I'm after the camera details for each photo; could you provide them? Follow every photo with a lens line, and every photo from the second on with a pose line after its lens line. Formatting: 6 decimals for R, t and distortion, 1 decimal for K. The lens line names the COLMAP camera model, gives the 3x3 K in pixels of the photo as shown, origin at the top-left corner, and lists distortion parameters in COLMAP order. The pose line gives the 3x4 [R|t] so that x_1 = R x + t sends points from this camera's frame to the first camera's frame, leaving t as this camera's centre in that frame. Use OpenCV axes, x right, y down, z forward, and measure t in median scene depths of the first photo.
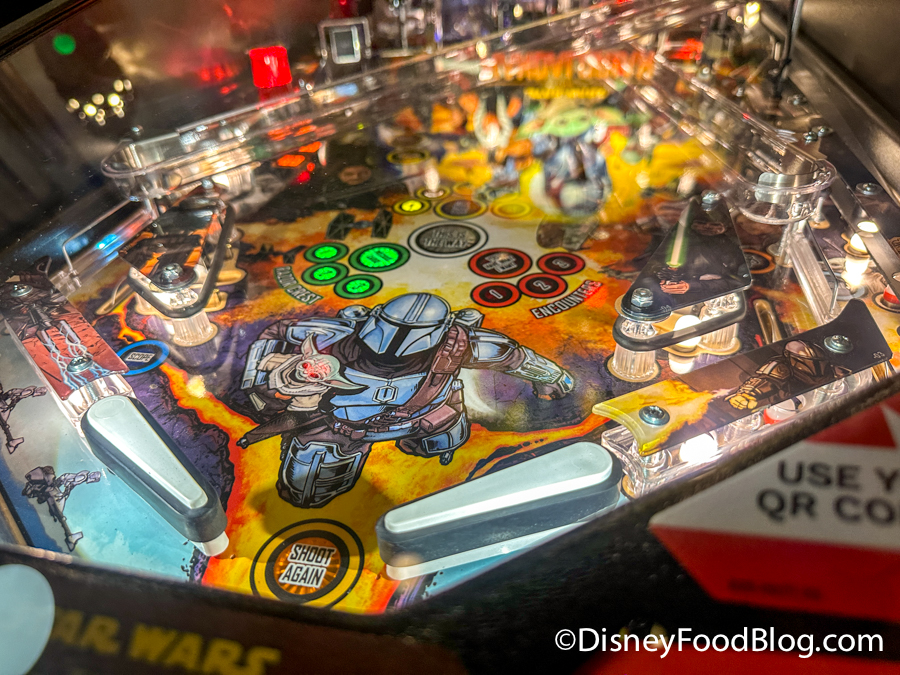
lens RADIAL K [[637.1, 0, 451.3], [0, 637.1, 338.6], [0, 0, 1]] dist [0.029389, -0.021872]
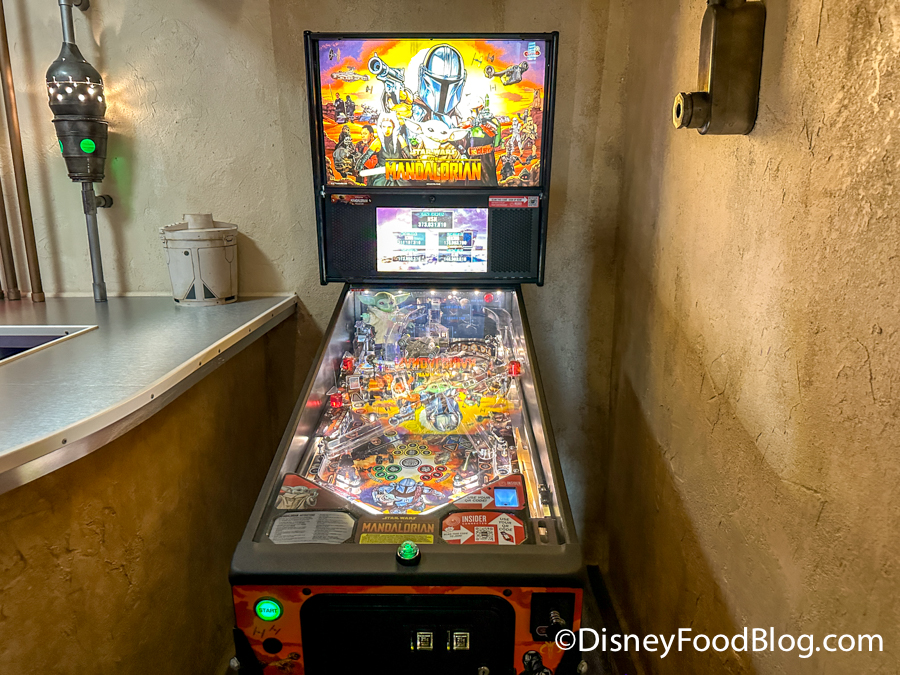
lens RADIAL K [[637.1, 0, 449.8], [0, 637.1, 338.0], [0, 0, 1]] dist [0.029389, -0.021872]
pose [[0.980218, -0.012679, 0.197517, -0.496284], [0.065315, 0.962763, -0.262338, 0.130422], [-0.186835, 0.270049, 0.944545, -2.697508]]
